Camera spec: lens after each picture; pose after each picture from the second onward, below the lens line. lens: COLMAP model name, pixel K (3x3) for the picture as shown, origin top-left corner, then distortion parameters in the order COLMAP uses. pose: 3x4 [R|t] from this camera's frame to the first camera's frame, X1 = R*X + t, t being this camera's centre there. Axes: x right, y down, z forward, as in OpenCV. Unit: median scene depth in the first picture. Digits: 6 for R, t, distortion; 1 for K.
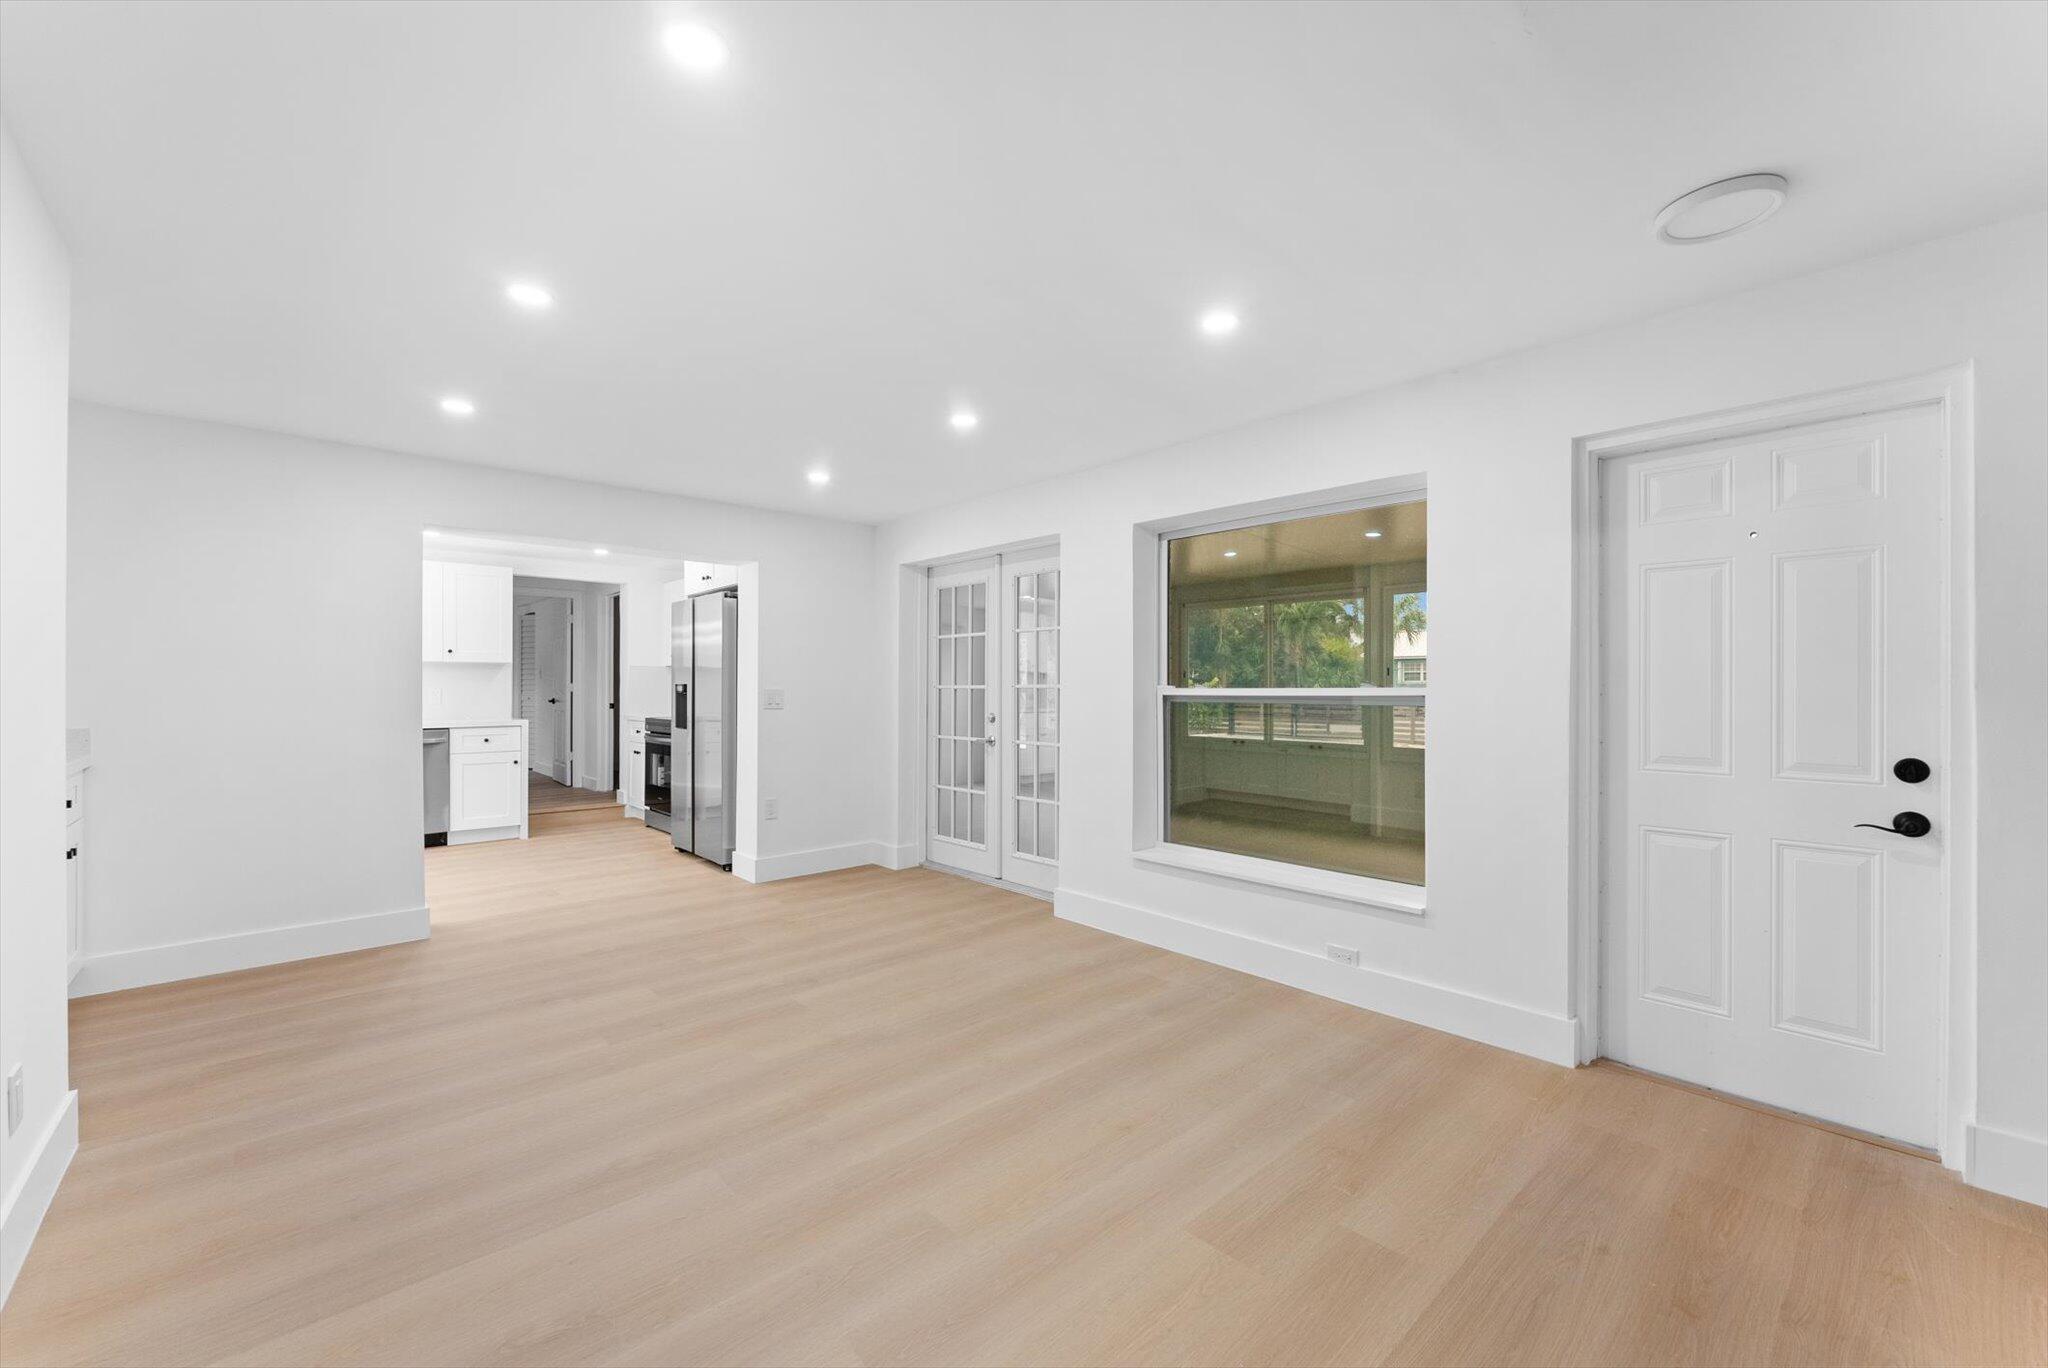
lens RADIAL K [[830.9, 0, 1023.1], [0, 830.9, 690.5], [0, 0, 1]] dist [0.002927, 0.000148]
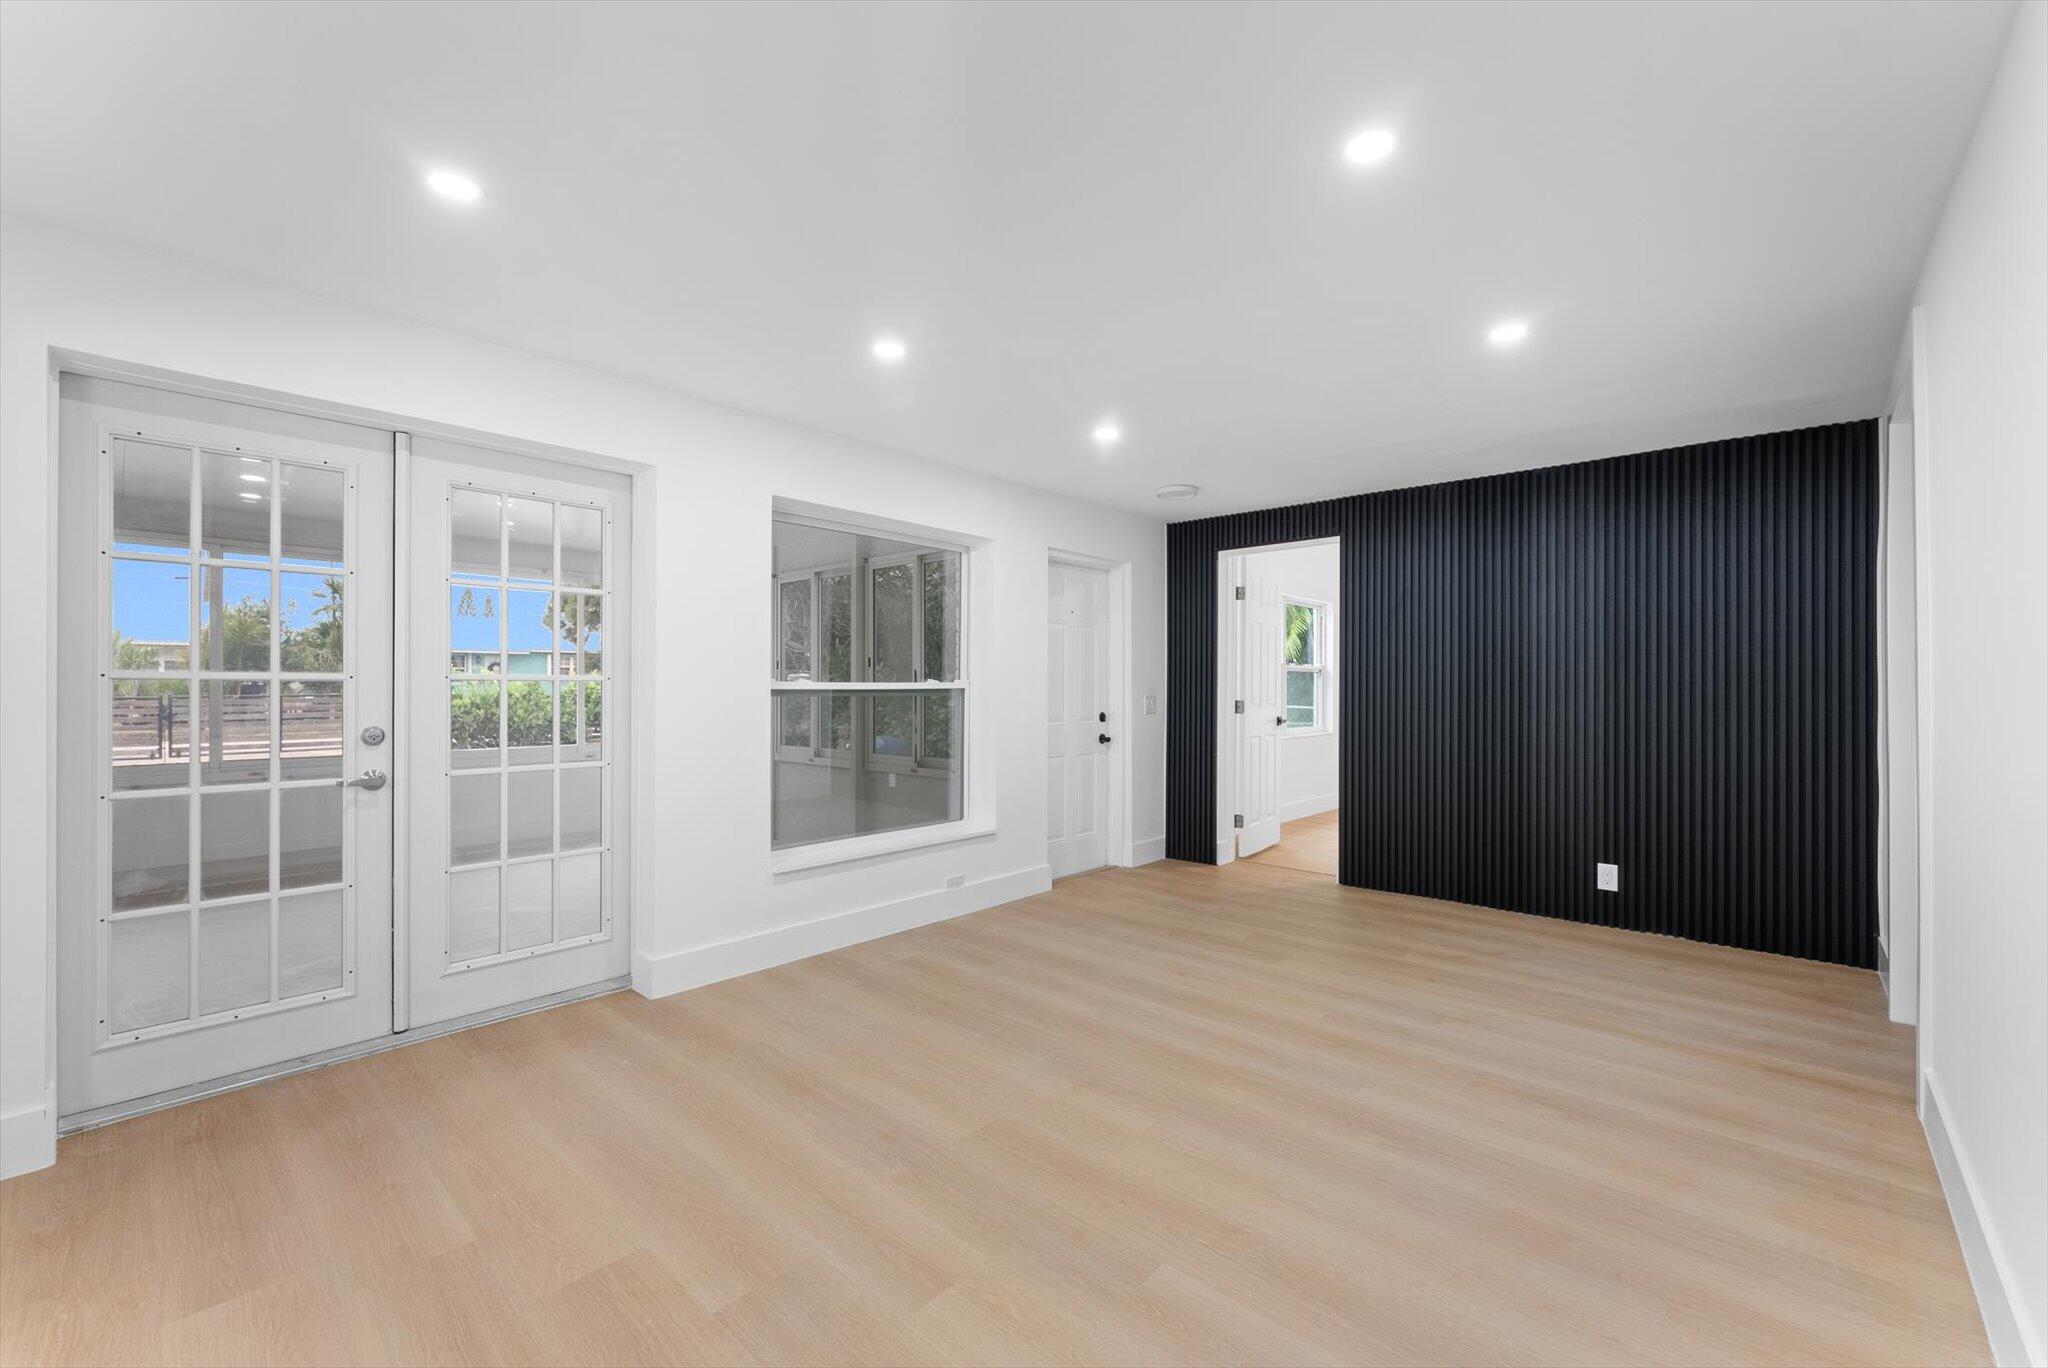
lens RADIAL K [[849.3, 0, 1024.0], [0, 849.3, 684.0], [0, 0, 1]] dist [0.016717, 0.000097]
pose [[-0.113278, 0.002053, 0.993561, -0.900155], [-0.001992, 0.999995, -0.002294, 0.001538], [-0.993561, -0.002239, -0.113274, 0.950800]]
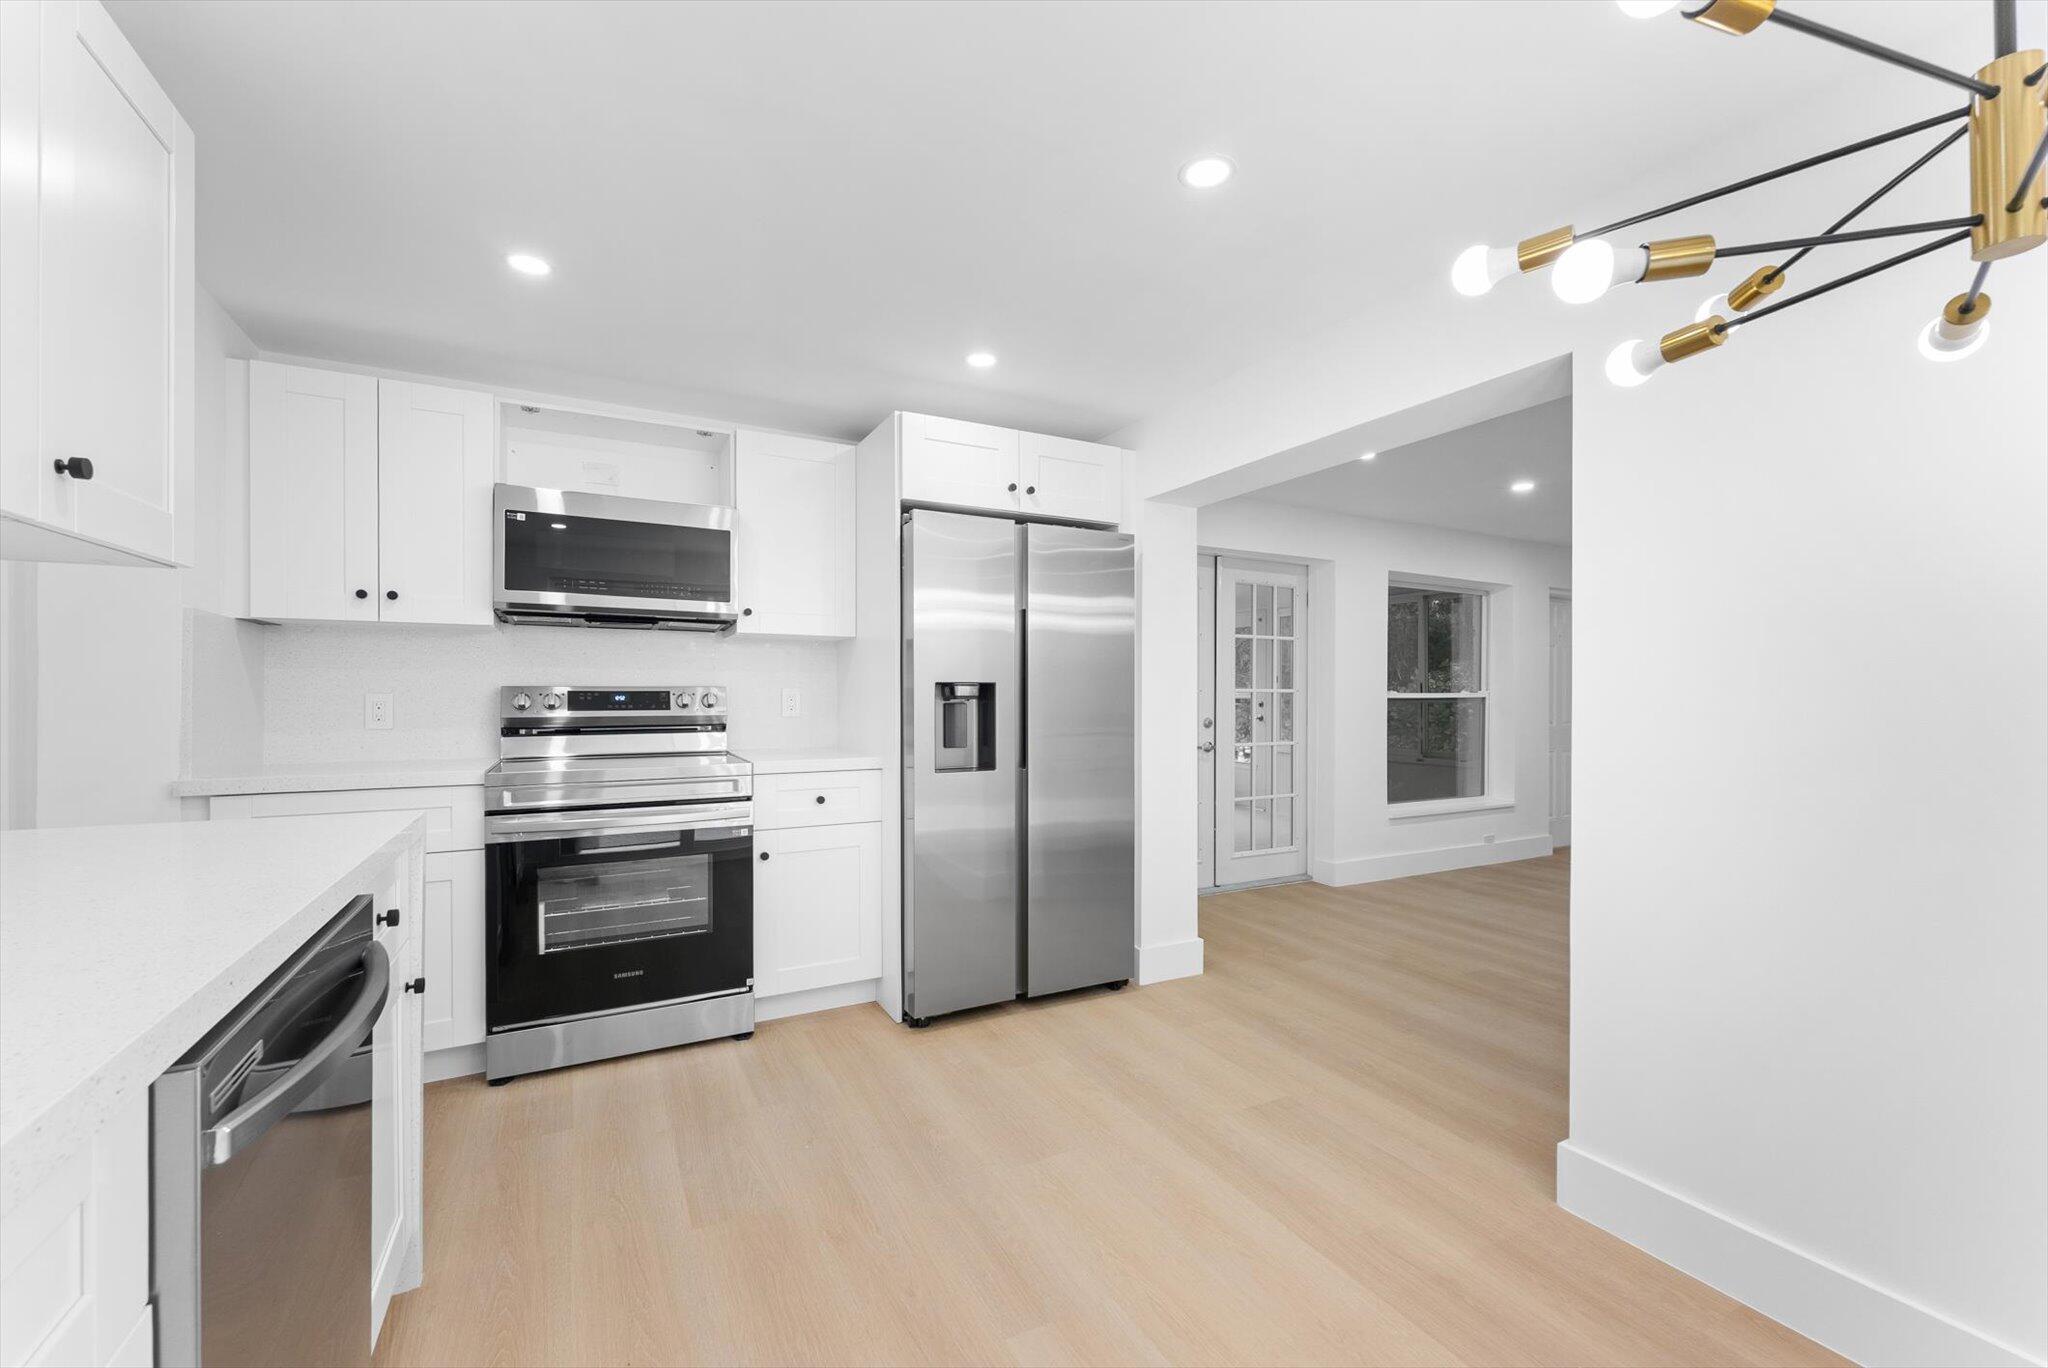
lens RADIAL K [[830.9, 0, 1023.1], [0, 830.9, 690.5], [0, 0, 1]] dist [0.002927, 0.000148]
pose [[0.234840, 0.008059, 0.972001, -1.473521], [-0.001296, 0.999967, -0.007978, 0.006292], [-0.972033, 0.000614, 0.234843, 1.414172]]
